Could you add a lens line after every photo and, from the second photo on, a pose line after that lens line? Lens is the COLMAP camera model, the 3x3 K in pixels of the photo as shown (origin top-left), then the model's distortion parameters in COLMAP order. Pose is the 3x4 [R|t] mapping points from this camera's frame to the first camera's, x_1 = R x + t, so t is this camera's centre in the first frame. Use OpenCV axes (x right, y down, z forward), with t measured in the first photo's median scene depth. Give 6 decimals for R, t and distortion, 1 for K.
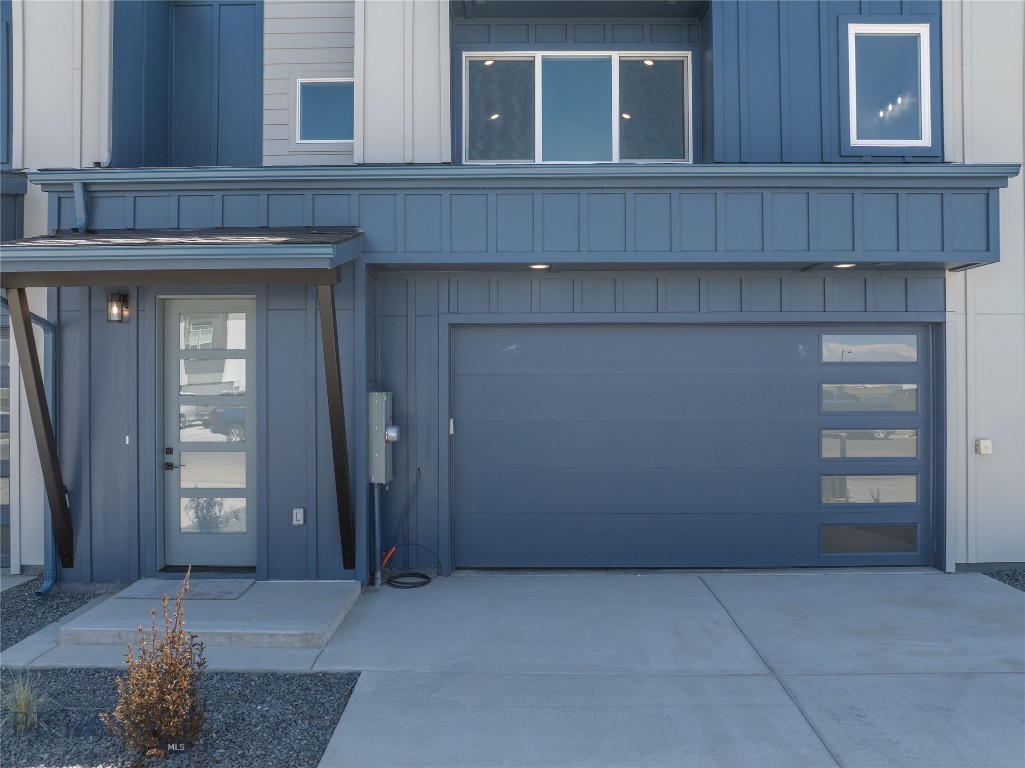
lens RADIAL K [[640.9, 0, 512.8], [0, 640.9, 380.1], [0, 0, 1]] dist [-0.014941, -0.011911]
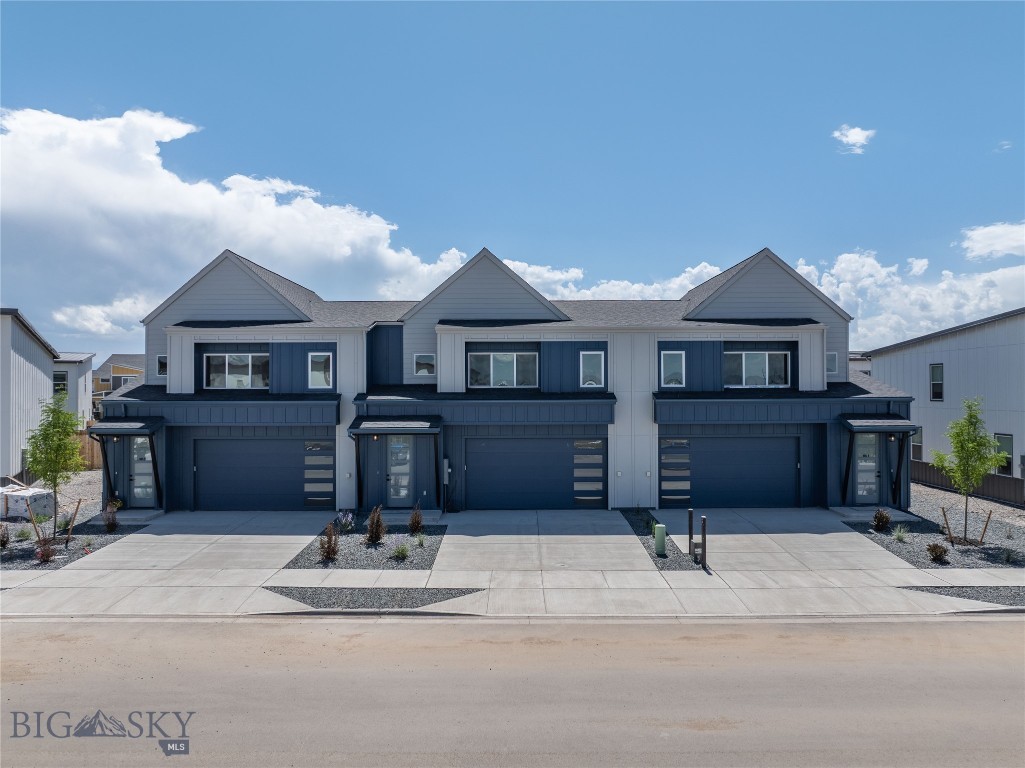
lens RADIAL K [[640.9, 0, 507.8], [0, 640.9, 380.3], [0, 0, 1]] dist [-0.014941, -0.011911]
pose [[0.999980, 0.000456, 0.006365, 0.112895], [-0.000380, 0.999929, -0.011920, -0.366674], [-0.006370, 0.011917, 0.999909, -2.516114]]
